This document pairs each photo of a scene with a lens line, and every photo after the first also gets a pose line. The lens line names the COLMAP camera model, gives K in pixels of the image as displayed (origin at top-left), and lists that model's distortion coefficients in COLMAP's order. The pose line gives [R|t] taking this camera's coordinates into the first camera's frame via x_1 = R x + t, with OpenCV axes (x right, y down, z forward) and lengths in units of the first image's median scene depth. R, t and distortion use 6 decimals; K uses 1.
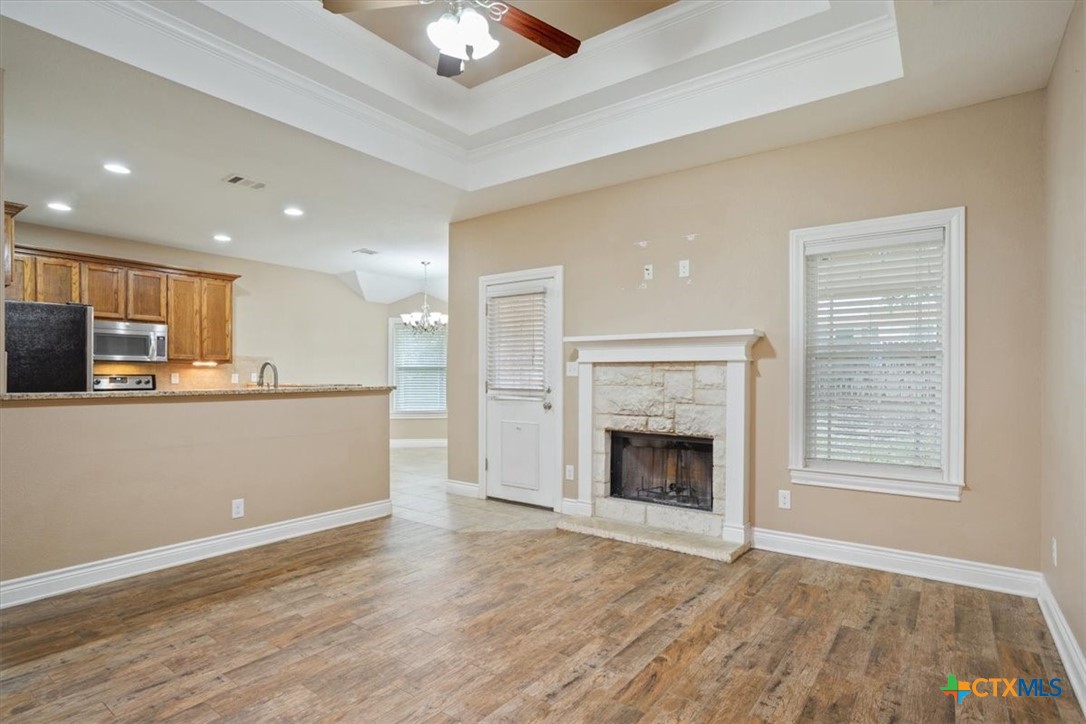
lens RADIAL K [[551.5, 0, 543.1], [0, 551.5, 377.6], [0, 0, 1]] dist [-0.004752, 0.000418]
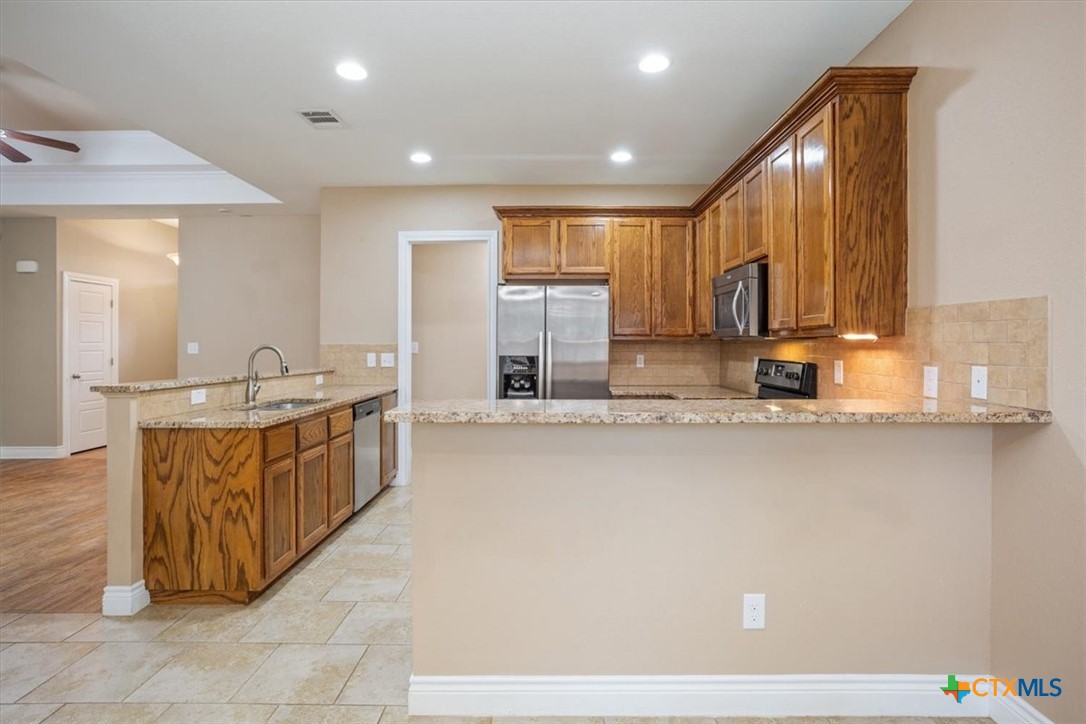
lens RADIAL K [[567.2, 0, 556.3], [0, 567.2, 341.6], [0, 0, 1]] dist [-0.025218, 0.017687]
pose [[-0.823695, -0.004249, -0.567017, -0.490089], [-0.001533, 0.999985, -0.005267, -0.041528], [0.567031, -0.003470, -0.823689, 2.585000]]
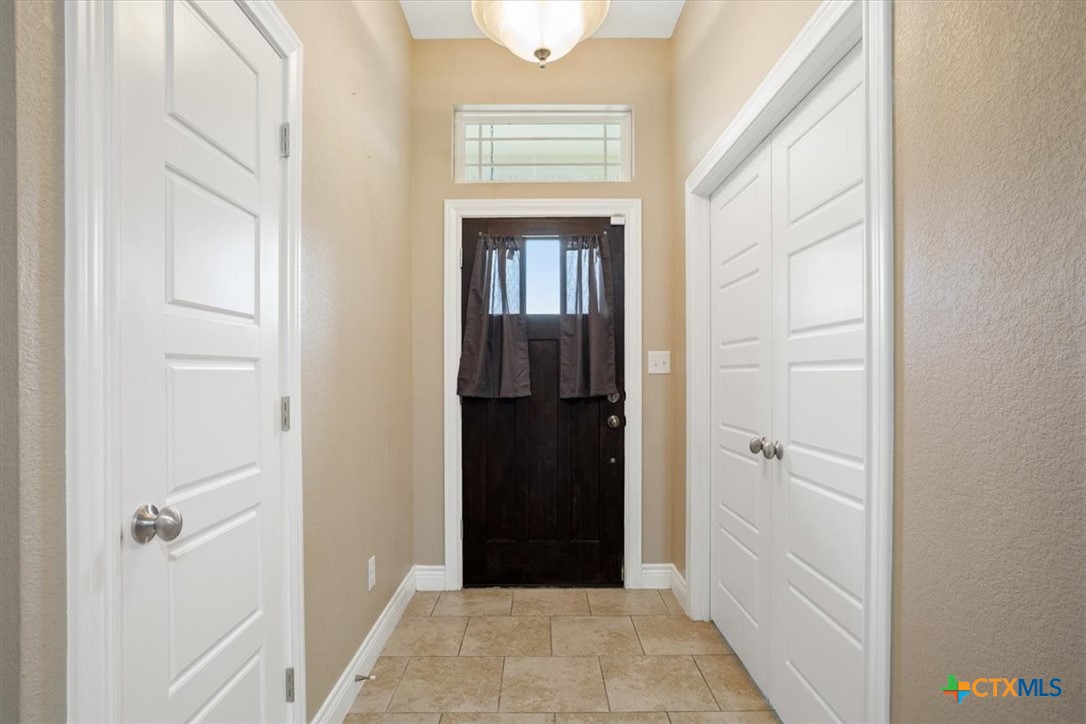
lens RADIAL K [[543.4, 0, 540.9], [0, 543.4, 377.9], [0, 0, 1]] dist [-0.027213, 0.000063]
pose [[-0.803072, -0.001625, -0.595880, -0.206420], [-0.001260, 0.999999, -0.001030, 0.000206], [0.595880, -0.000077, -0.803073, 0.246633]]
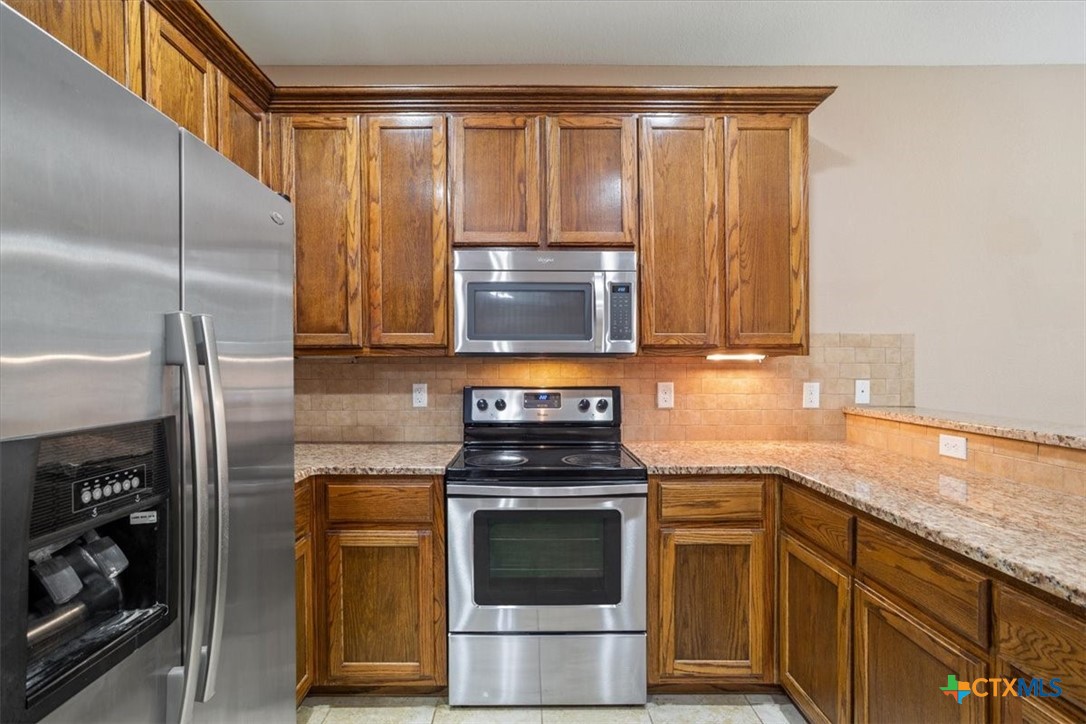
lens RADIAL K [[557.6, 0, 519.9], [0, 557.6, 366.2], [0, 0, 1]] dist [-0.019605, 0.001212]
pose [[0.582414, 0.004221, -0.812881, -0.846950], [0.001857, 0.999977, 0.006523, -0.046045], [0.812890, -0.005309, 0.582393, 1.425274]]
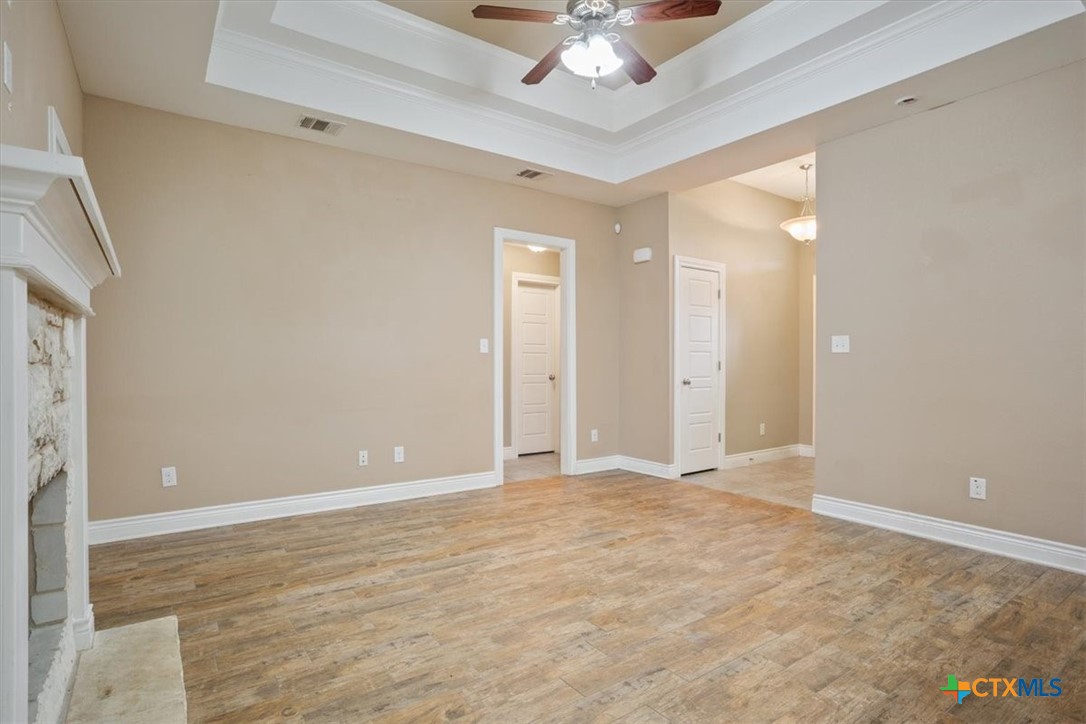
lens RADIAL K [[557.6, 0, 519.9], [0, 557.6, 366.2], [0, 0, 1]] dist [-0.019605, 0.001212]
pose [[-0.941384, -0.008781, 0.337222, -0.303176], [-0.004705, 0.999906, 0.012903, 0.010562], [-0.337304, 0.010560, -0.941337, 1.649711]]
